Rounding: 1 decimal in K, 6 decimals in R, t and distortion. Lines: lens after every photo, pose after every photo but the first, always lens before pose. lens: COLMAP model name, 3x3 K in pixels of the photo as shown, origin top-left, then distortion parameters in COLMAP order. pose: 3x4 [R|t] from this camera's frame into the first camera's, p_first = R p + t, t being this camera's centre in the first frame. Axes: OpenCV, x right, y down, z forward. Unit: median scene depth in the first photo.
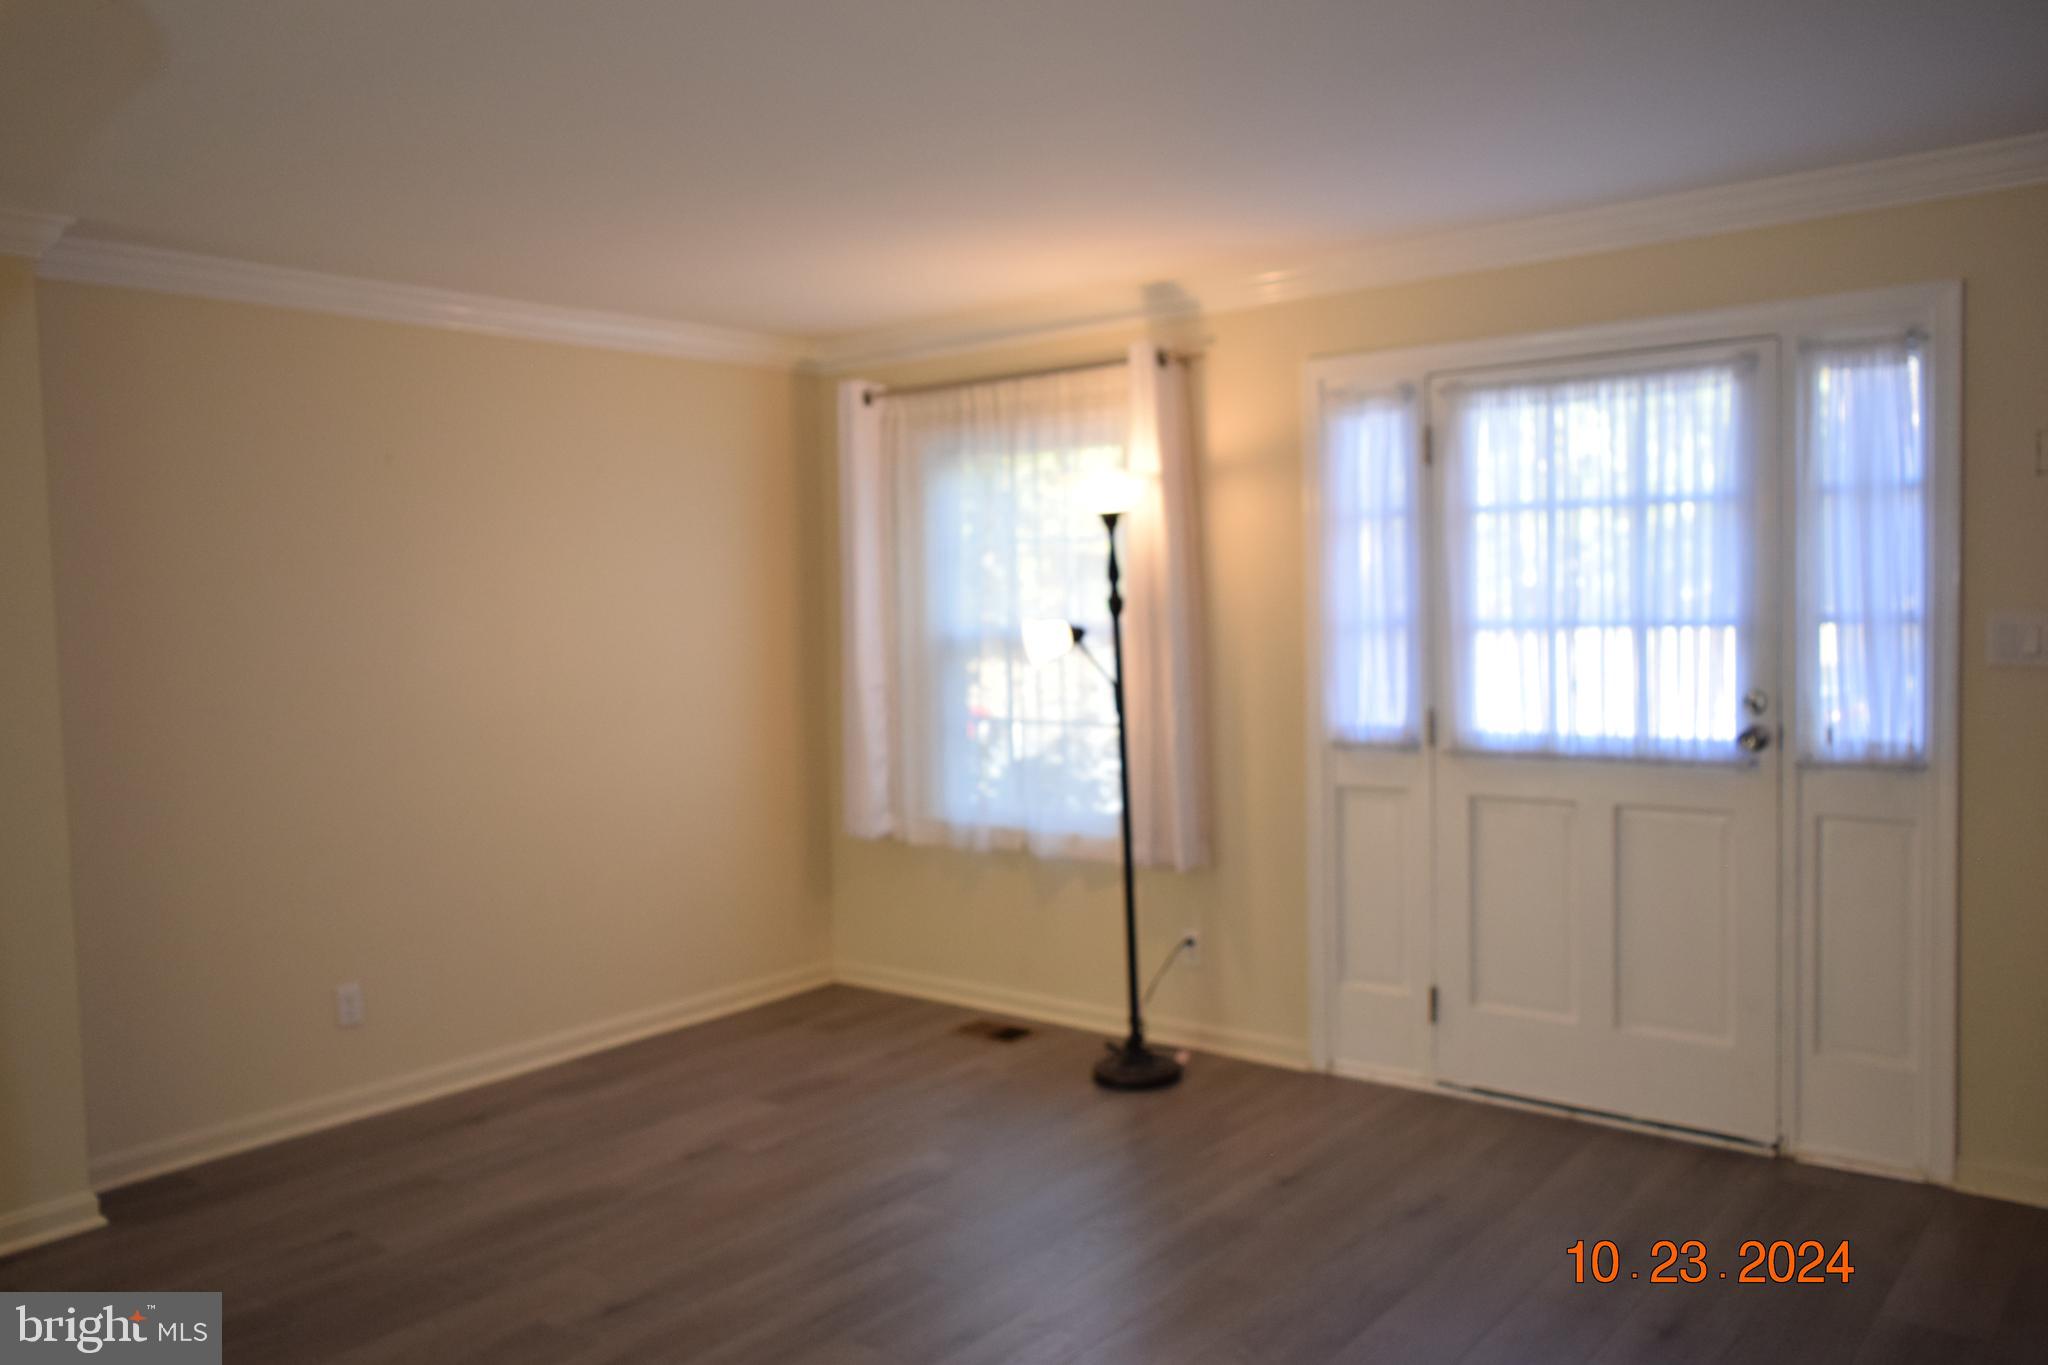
lens RADIAL K [[1585.2, 0, 1022.6], [0, 1585.2, 678.7], [0, 0, 1]] dist [-0.000630, -0.001099]
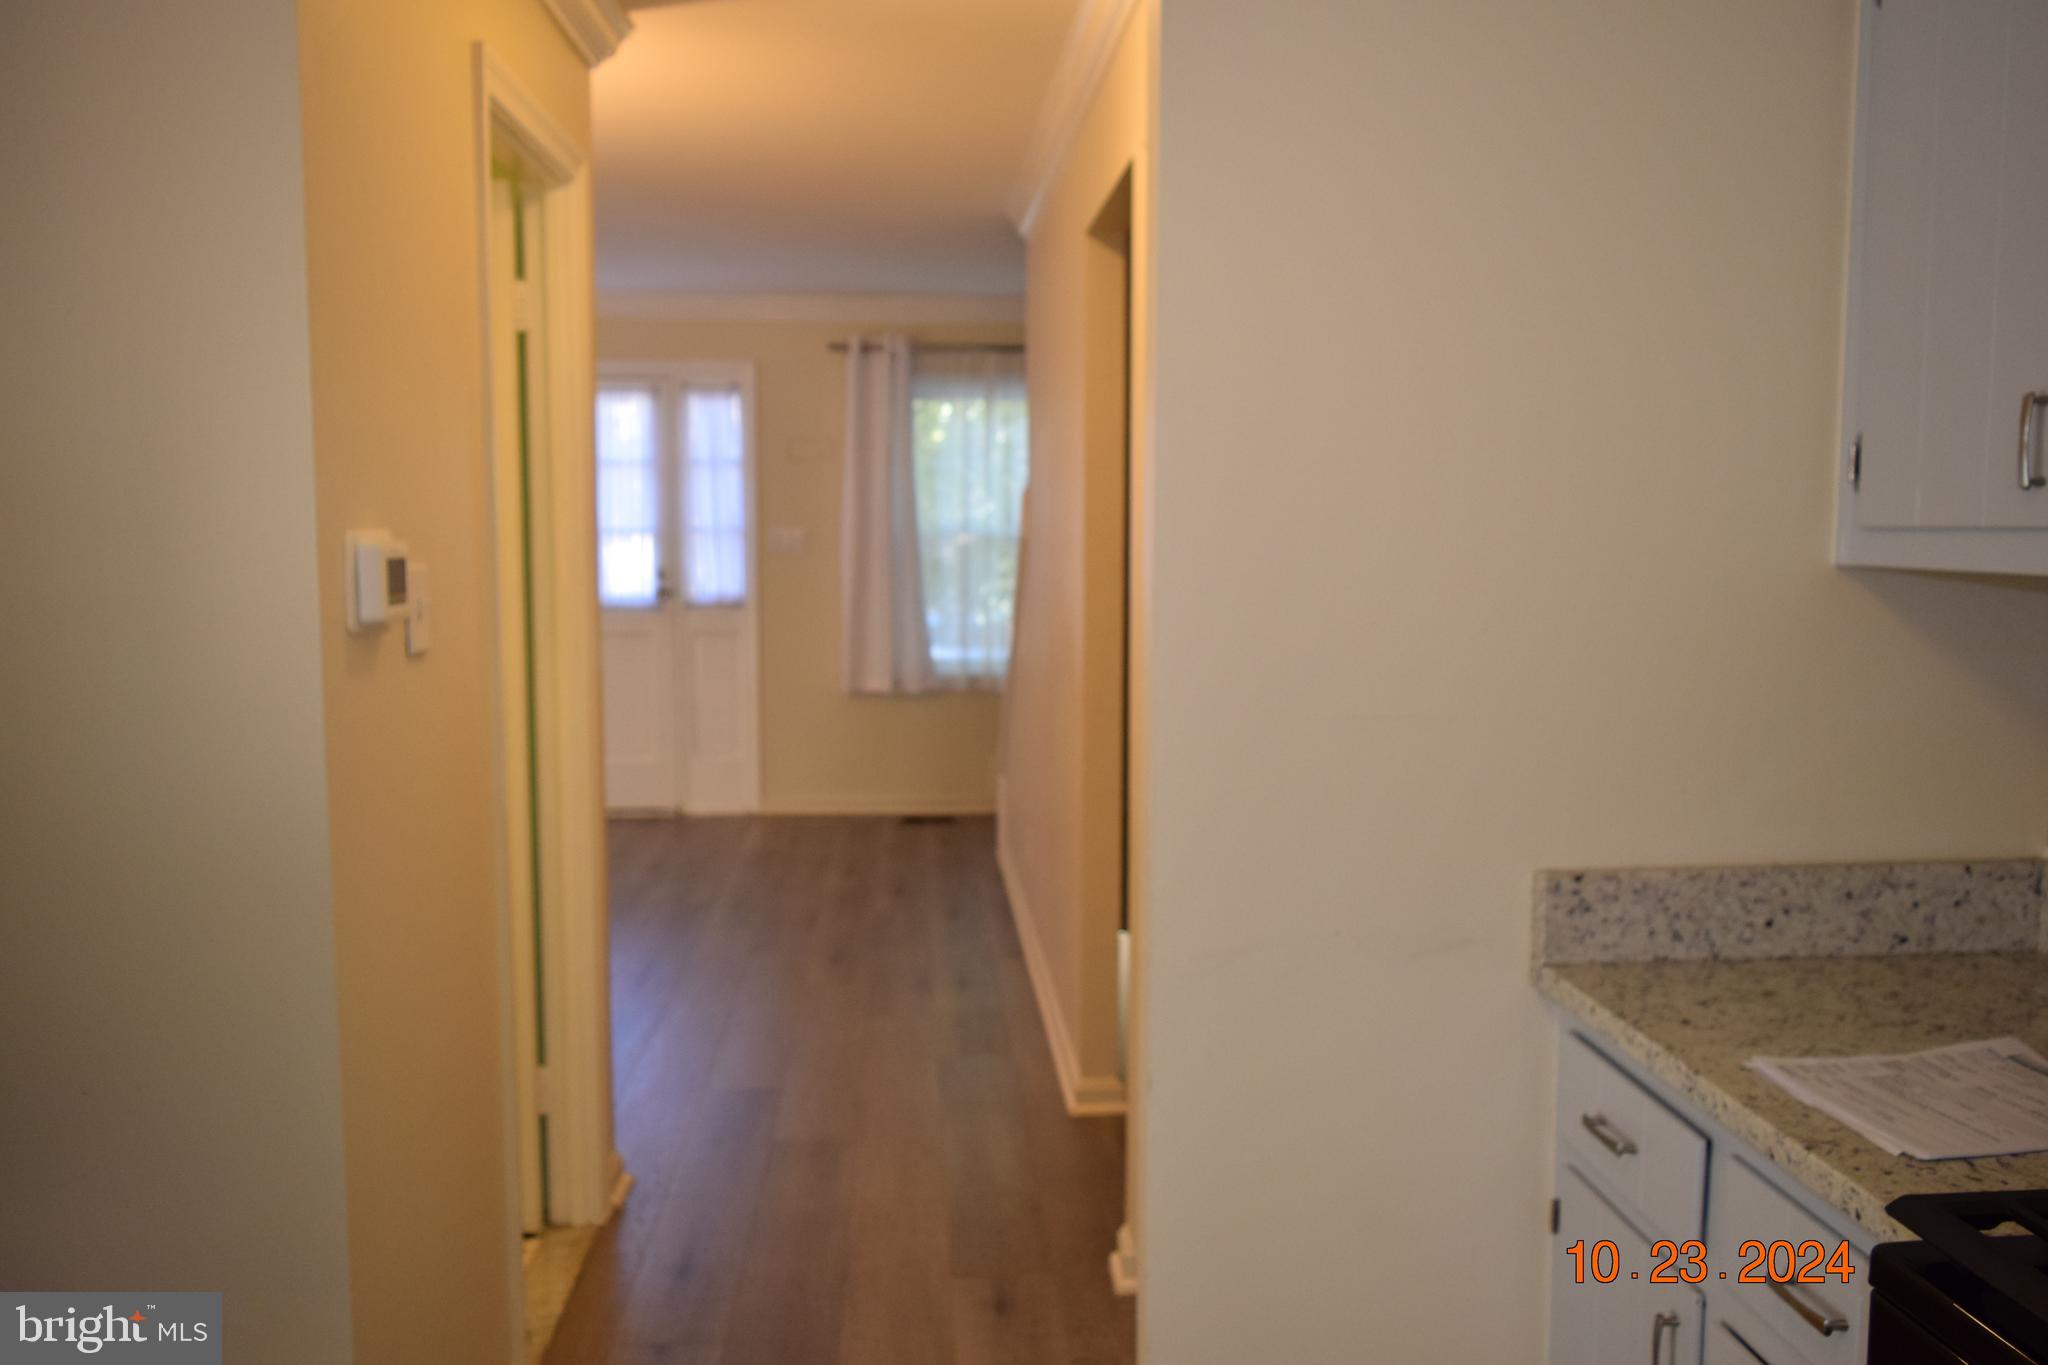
lens RADIAL K [[1585.2, 0, 1019.7], [0, 1585.2, 679.5], [0, 0, 1]] dist [-0.000630, -0.001099]
pose [[0.731484, -0.041676, 0.680584, -0.443735], [0.016164, 0.998910, 0.043796, 0.056331], [-0.681667, -0.021036, 0.731360, -0.574774]]
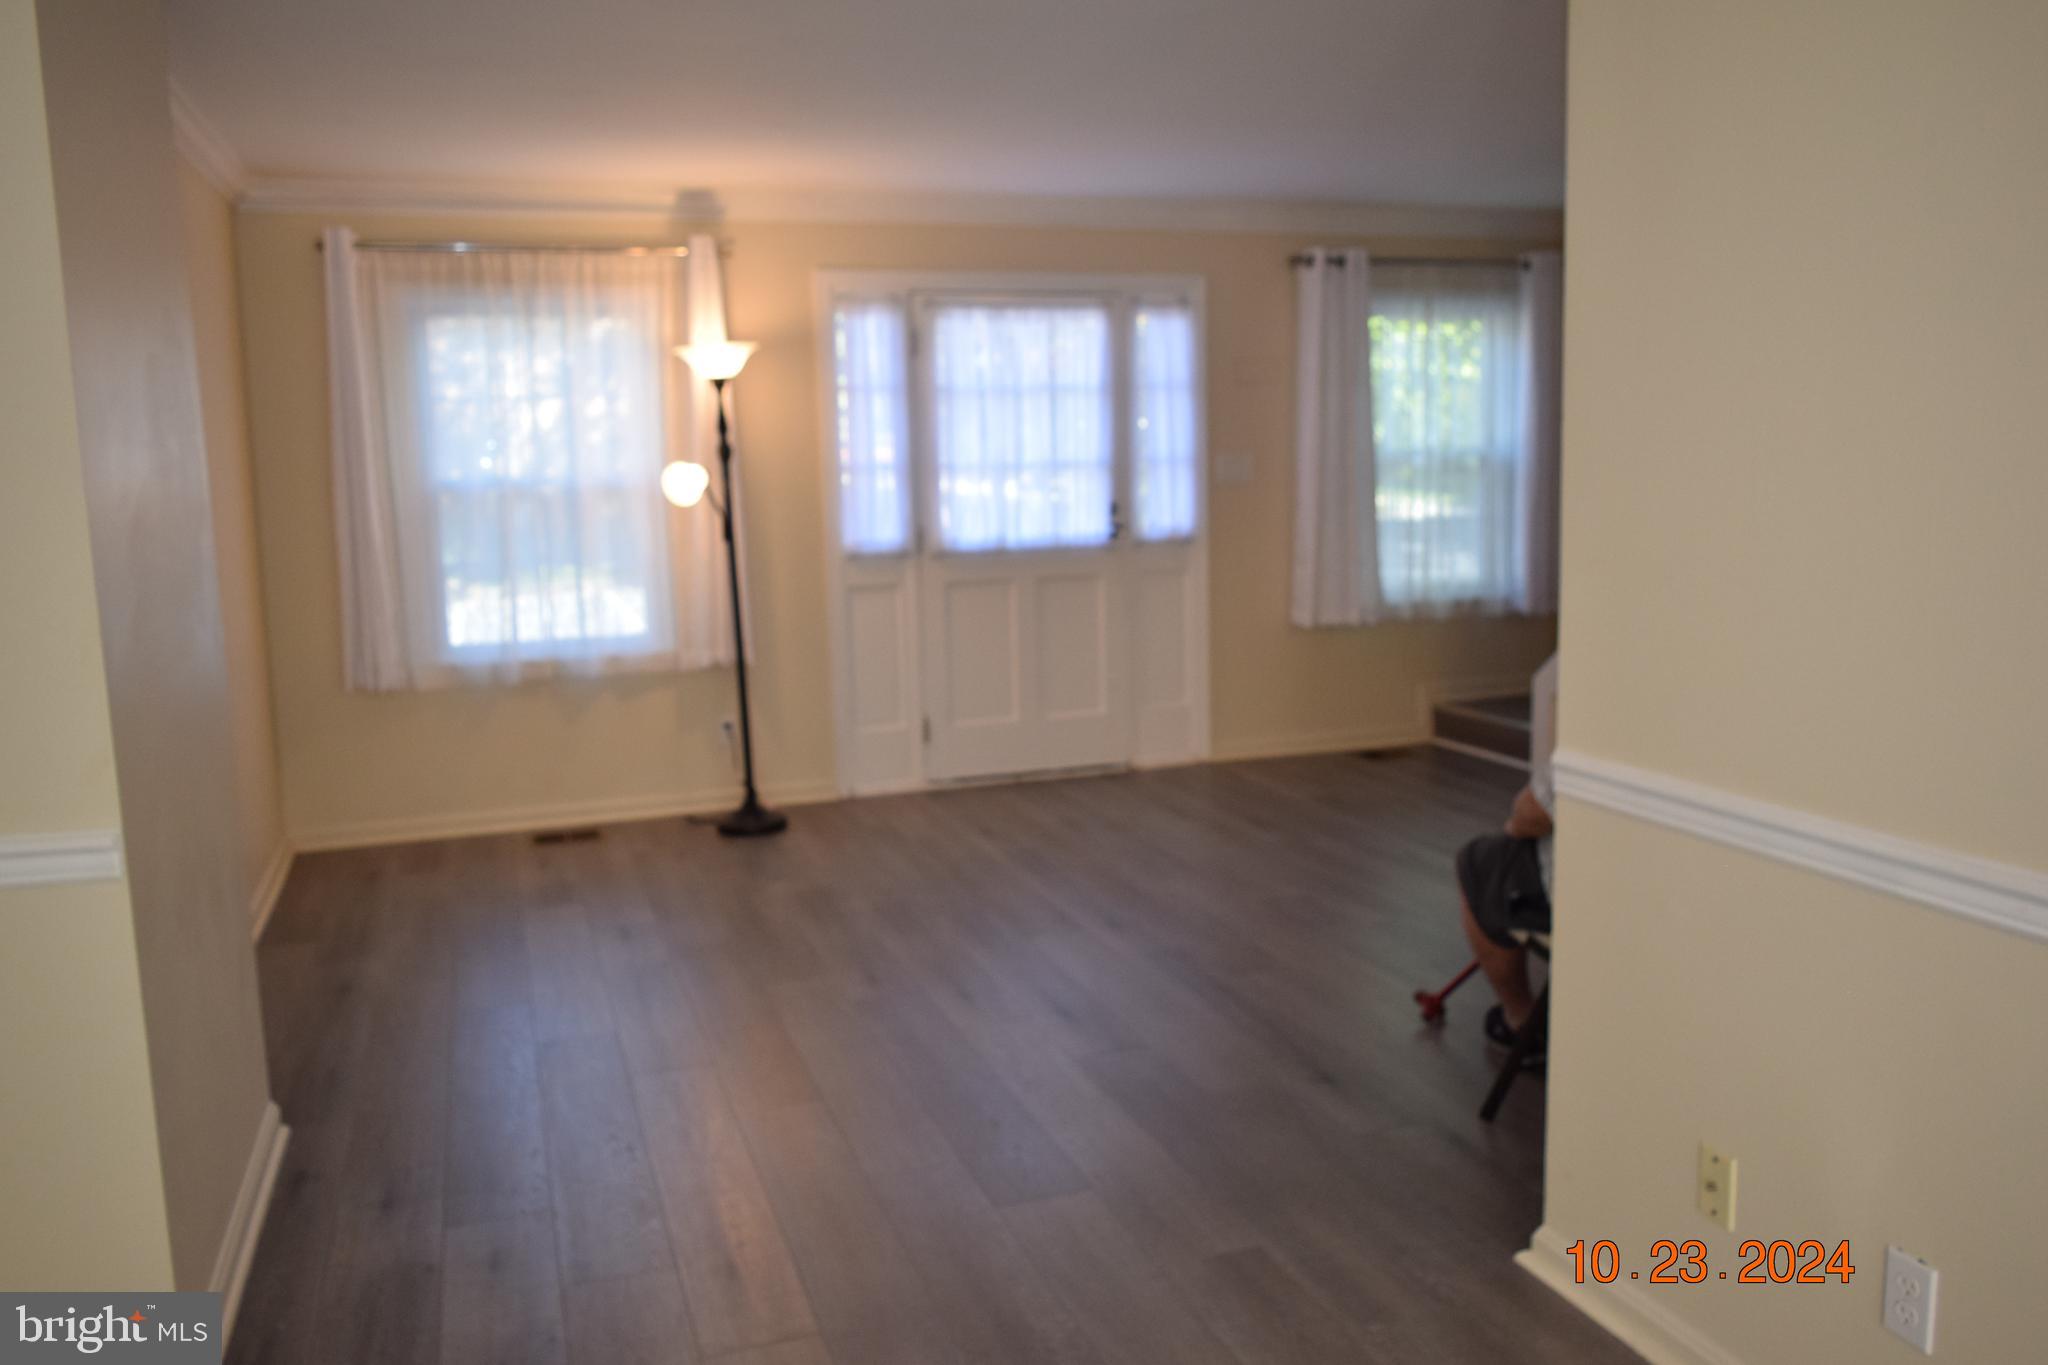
lens RADIAL K [[1585.2, 0, 1011.8], [0, 1585.2, 674.2], [0, 0, 1]] dist [-0.000630, -0.001099]
pose [[0.534067, -0.109662, 0.838300, -0.921783], [0.054319, 0.993954, 0.095418, 0.019824], [-0.843696, -0.005424, 0.536794, 0.152126]]
